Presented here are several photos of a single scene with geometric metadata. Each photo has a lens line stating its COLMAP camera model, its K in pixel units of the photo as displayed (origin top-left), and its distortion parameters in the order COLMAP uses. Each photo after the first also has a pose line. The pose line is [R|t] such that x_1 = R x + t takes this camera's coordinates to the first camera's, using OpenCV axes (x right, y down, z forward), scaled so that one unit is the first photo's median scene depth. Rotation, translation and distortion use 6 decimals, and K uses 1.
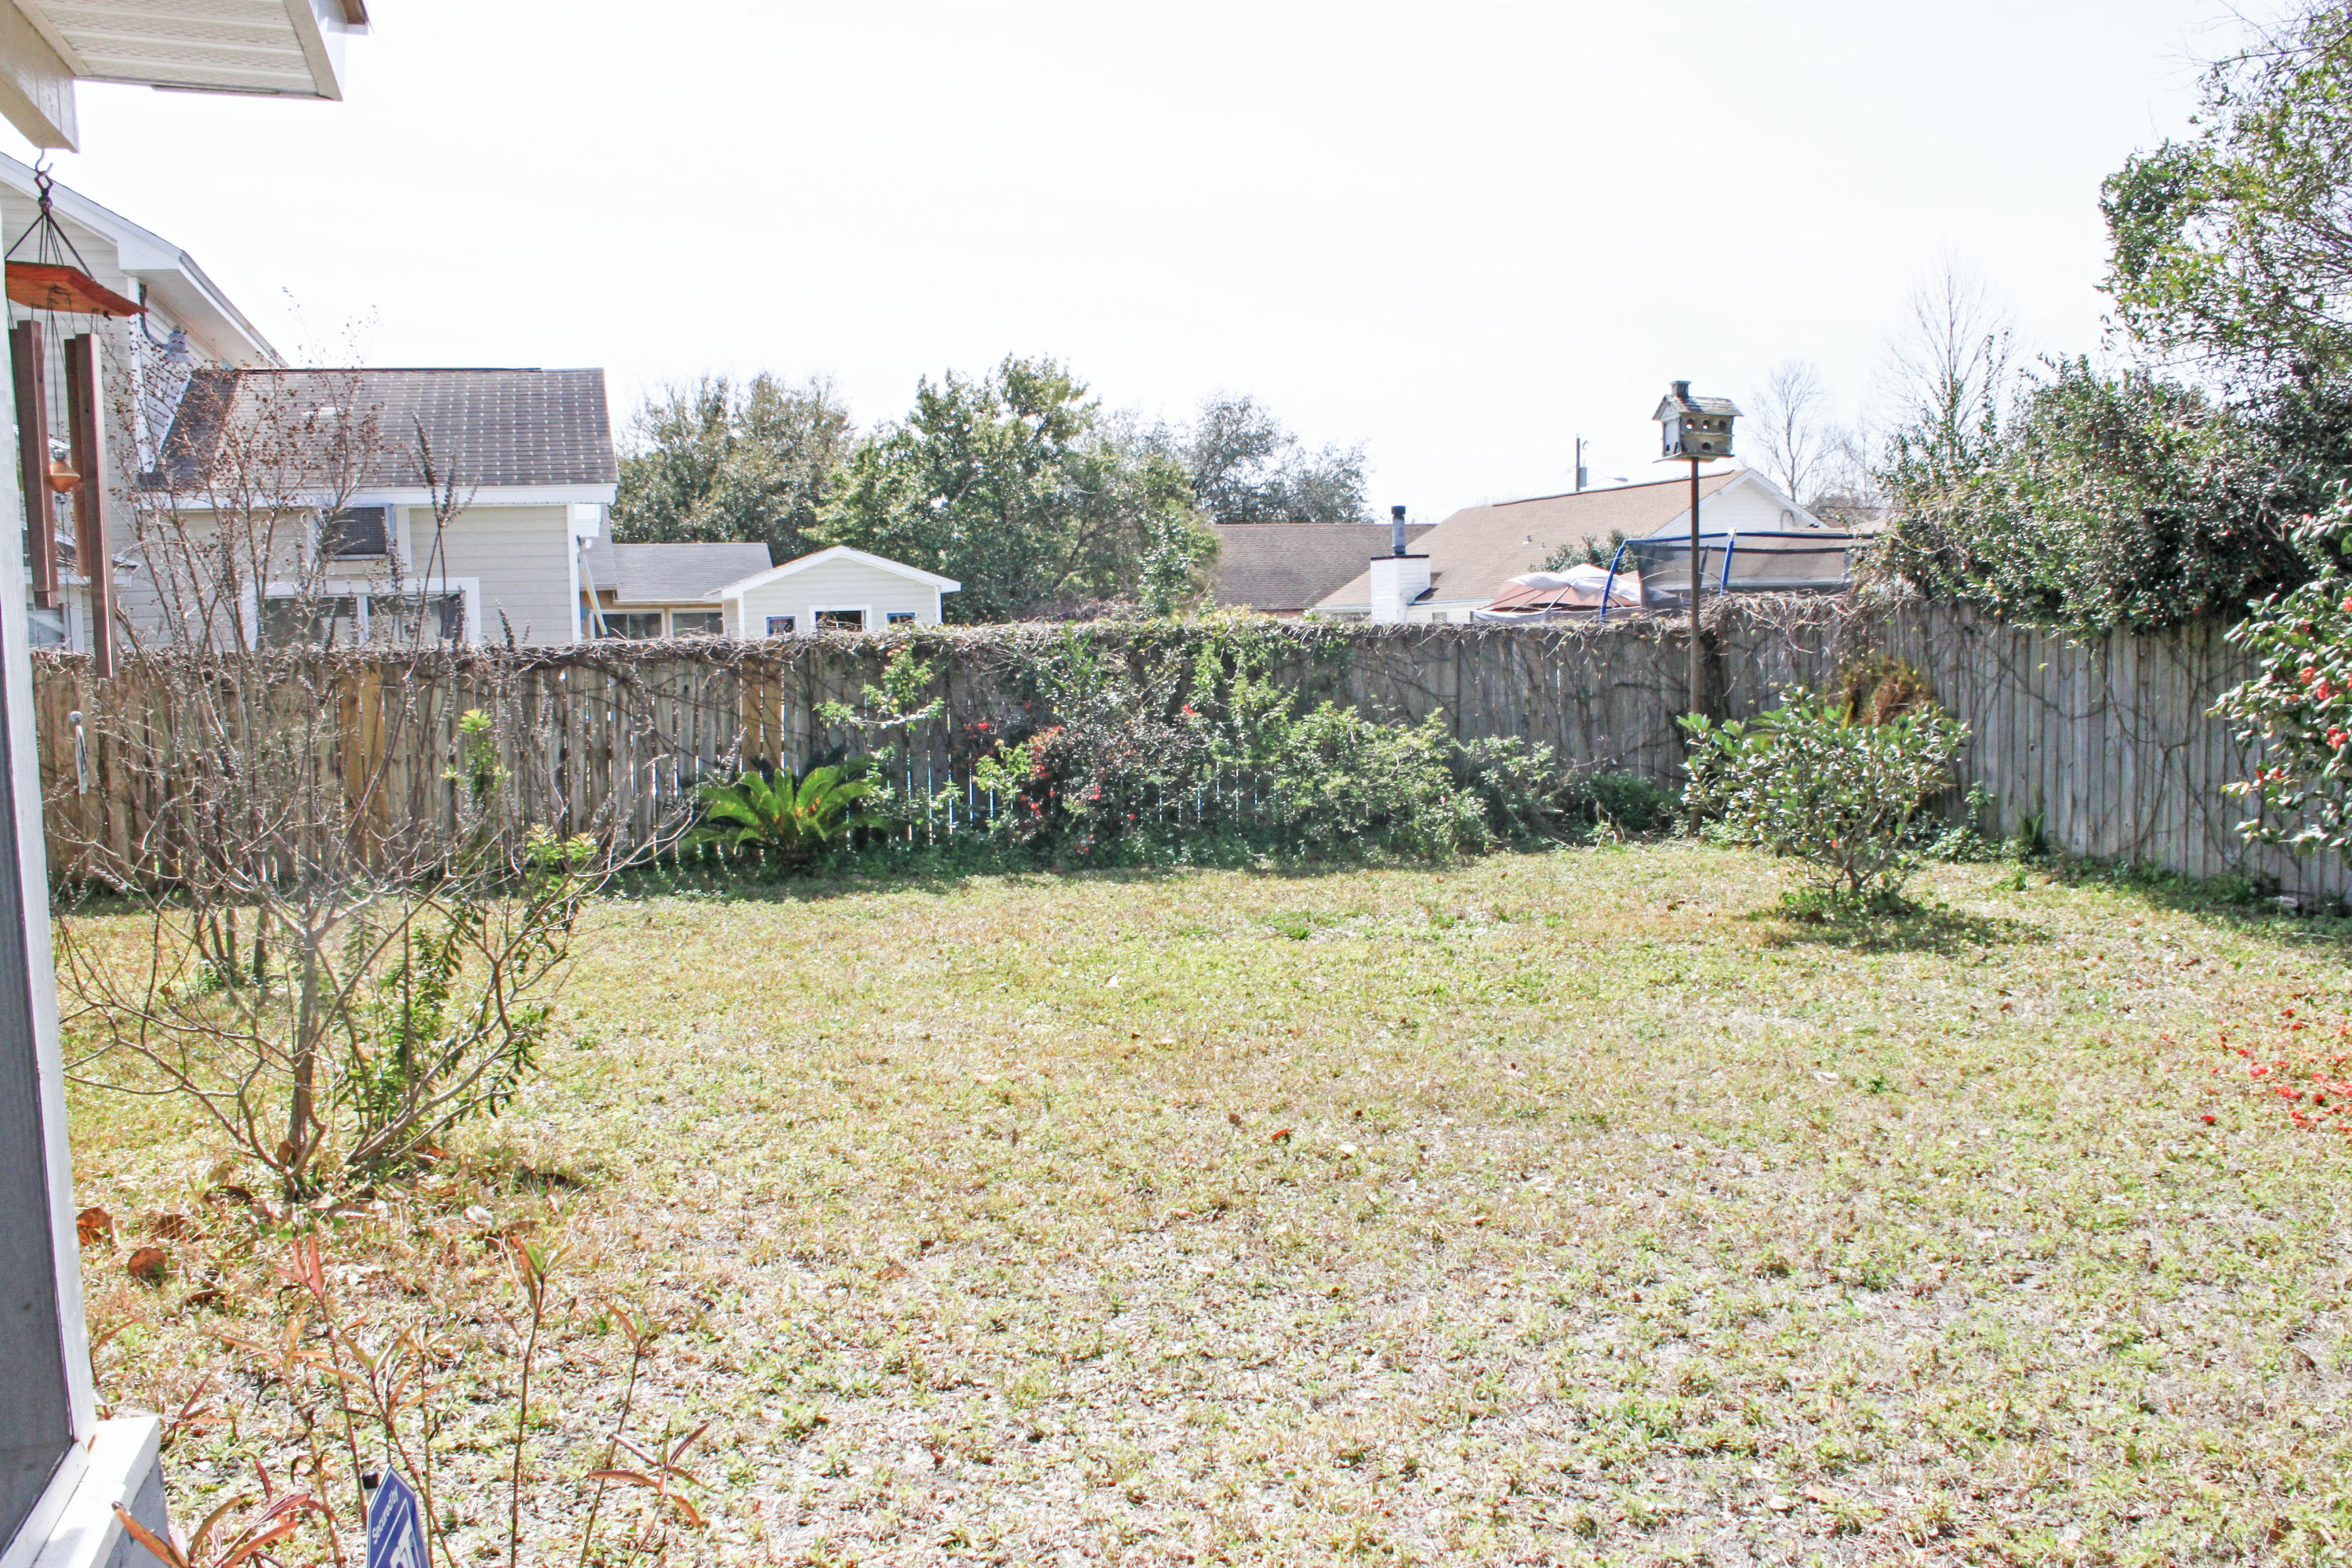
lens RADIAL K [[2073.7, 0, 1211.0], [0, 2073.7, 807.0], [0, 0, 1]] dist [-0.143301, 0.124255]
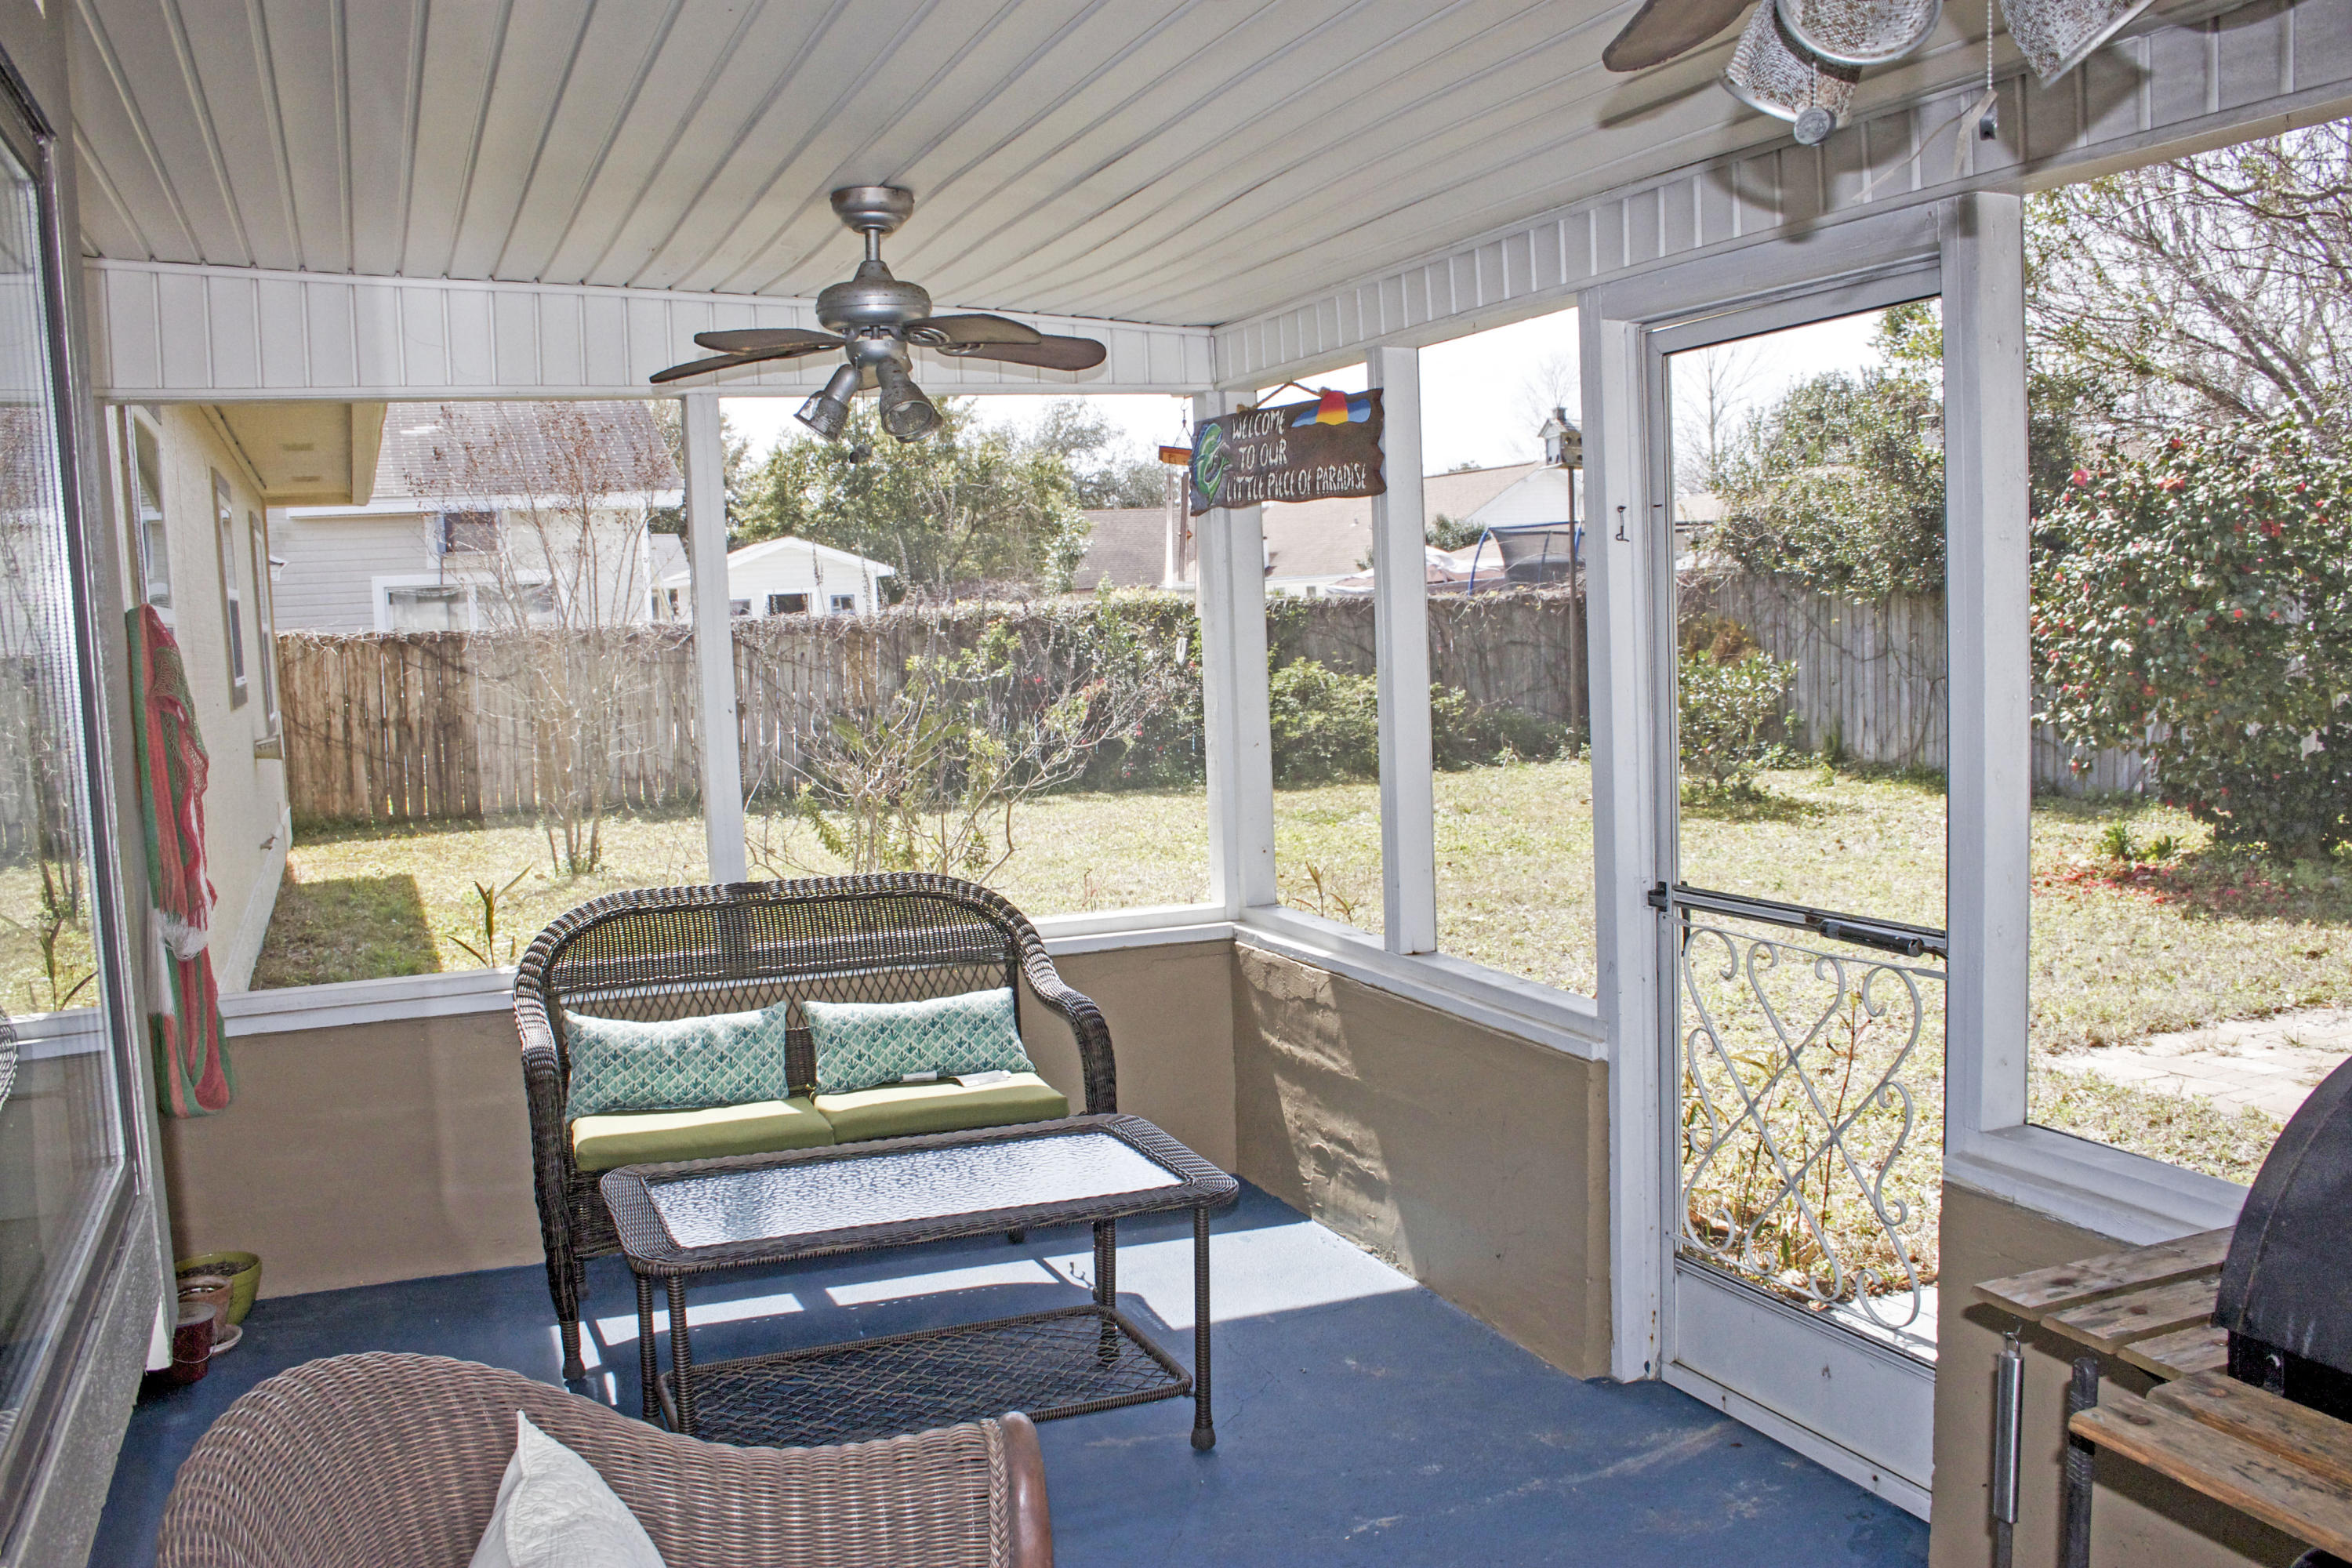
lens RADIAL K [[1968.4, 0, 1213.3], [0, 1968.4, 801.9], [0, 0, 1]] dist [-0.154261, 0.132810]
pose [[0.994395, -0.022399, 0.103324, -0.131912], [0.020958, 0.999668, 0.015007, 0.020423], [-0.103626, -0.012757, 0.994534, -0.225225]]
